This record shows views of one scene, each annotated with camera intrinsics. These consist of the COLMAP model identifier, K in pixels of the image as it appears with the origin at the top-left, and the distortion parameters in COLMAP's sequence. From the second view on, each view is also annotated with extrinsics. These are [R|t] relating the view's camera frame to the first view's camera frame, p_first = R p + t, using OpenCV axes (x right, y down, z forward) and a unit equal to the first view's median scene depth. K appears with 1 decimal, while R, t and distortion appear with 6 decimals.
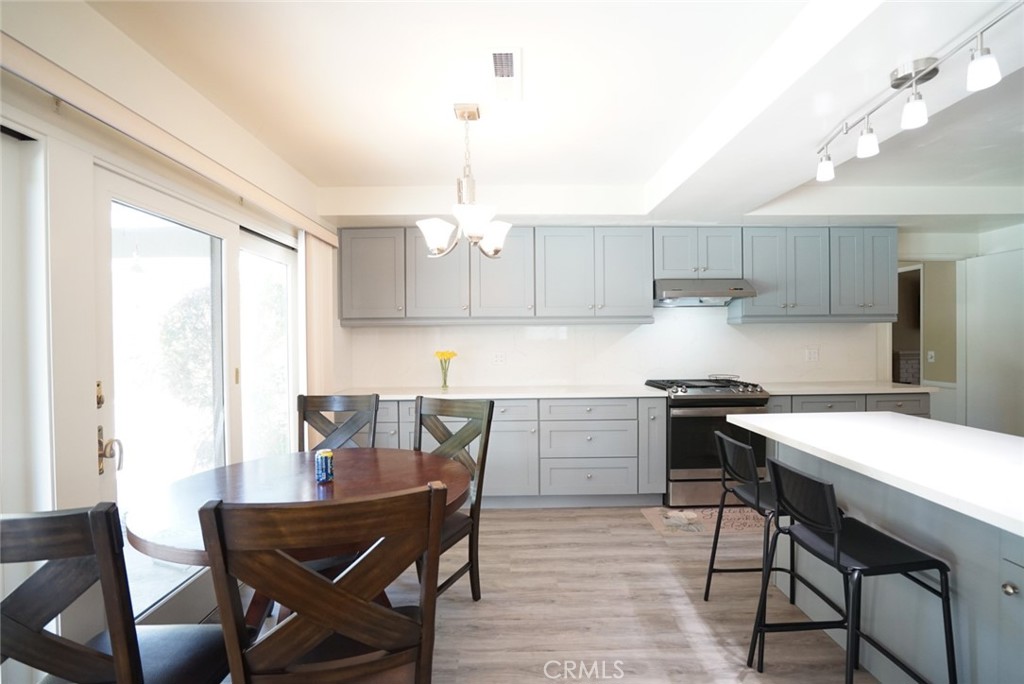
lens RADIAL K [[467.7, 0, 511.4], [0, 467.7, 344.5], [0, 0, 1]] dist [-0.055342, 0.018828]
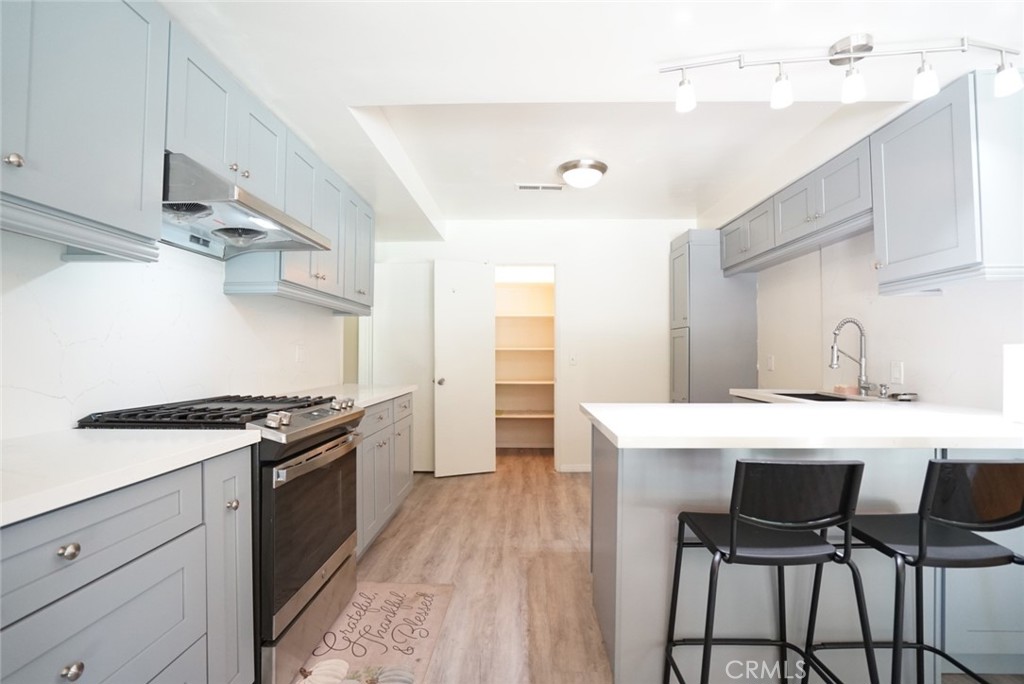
lens RADIAL K [[467.7, 0, 511.4], [0, 467.7, 344.5], [0, 0, 1]] dist [-0.055342, 0.018828]
pose [[0.030177, 0.031531, 0.999047, -0.059120], [0.013732, 0.999395, -0.031957, 0.041165], [-0.999450, 0.014683, 0.029725, 0.746093]]
